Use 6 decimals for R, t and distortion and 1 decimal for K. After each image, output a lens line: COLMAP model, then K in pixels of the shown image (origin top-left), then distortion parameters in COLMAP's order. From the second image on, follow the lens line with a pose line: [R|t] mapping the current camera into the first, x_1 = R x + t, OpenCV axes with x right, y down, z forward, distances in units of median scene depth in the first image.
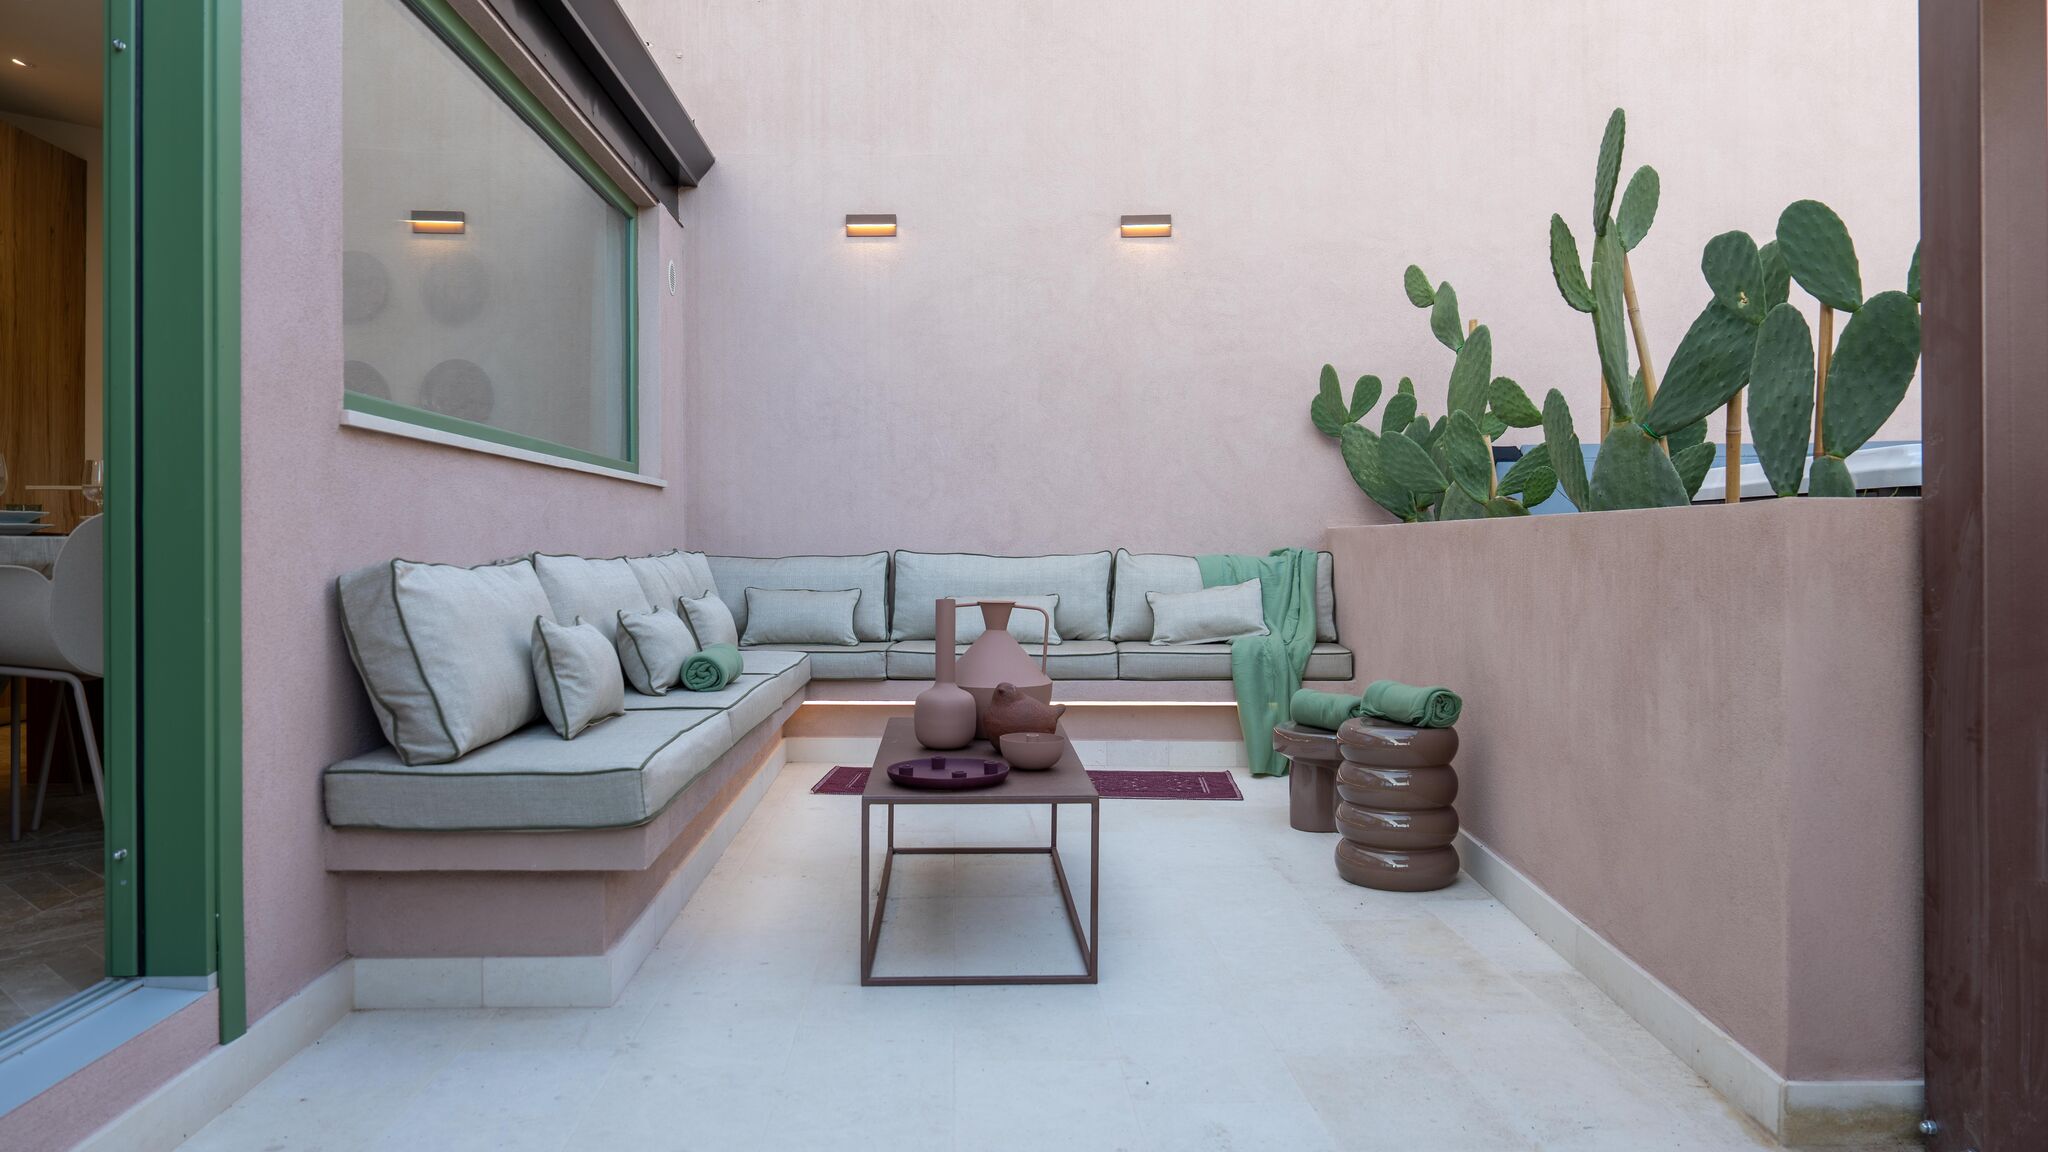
lens RADIAL K [[1387.4, 0, 1024.0], [0, 1387.4, 576.0], [0, 0, 1]] dist [-0.002253, 0.002033]
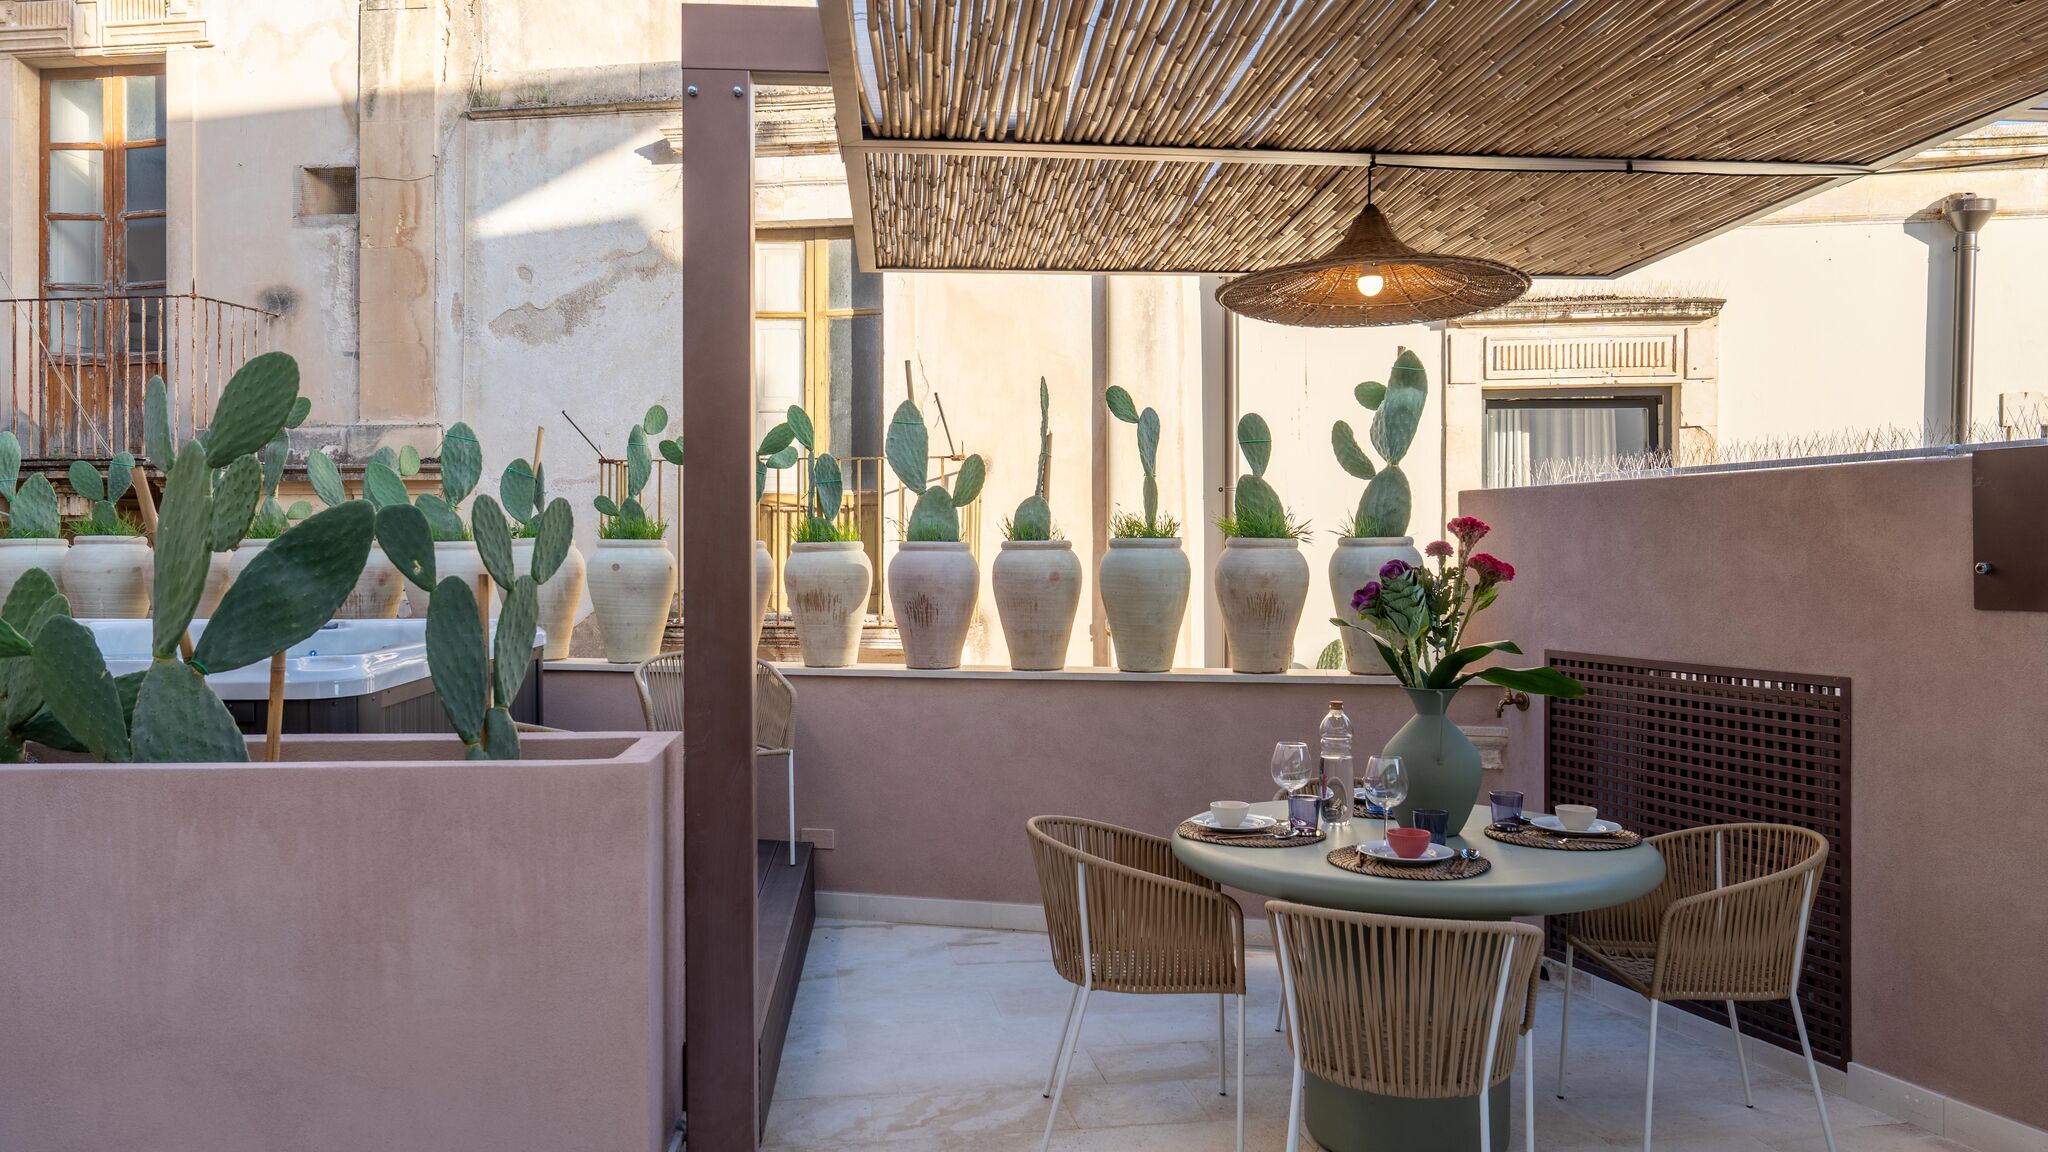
lens RADIAL K [[1387.4, 0, 1024.0], [0, 1387.4, 576.0], [0, 0, 1]] dist [-0.002253, 0.002033]
pose [[-0.086982, 0.001196, 0.996209, -0.308549], [0.023455, 0.999725, 0.000848, -0.088112], [-0.995934, 0.023440, -0.086986, 0.295499]]
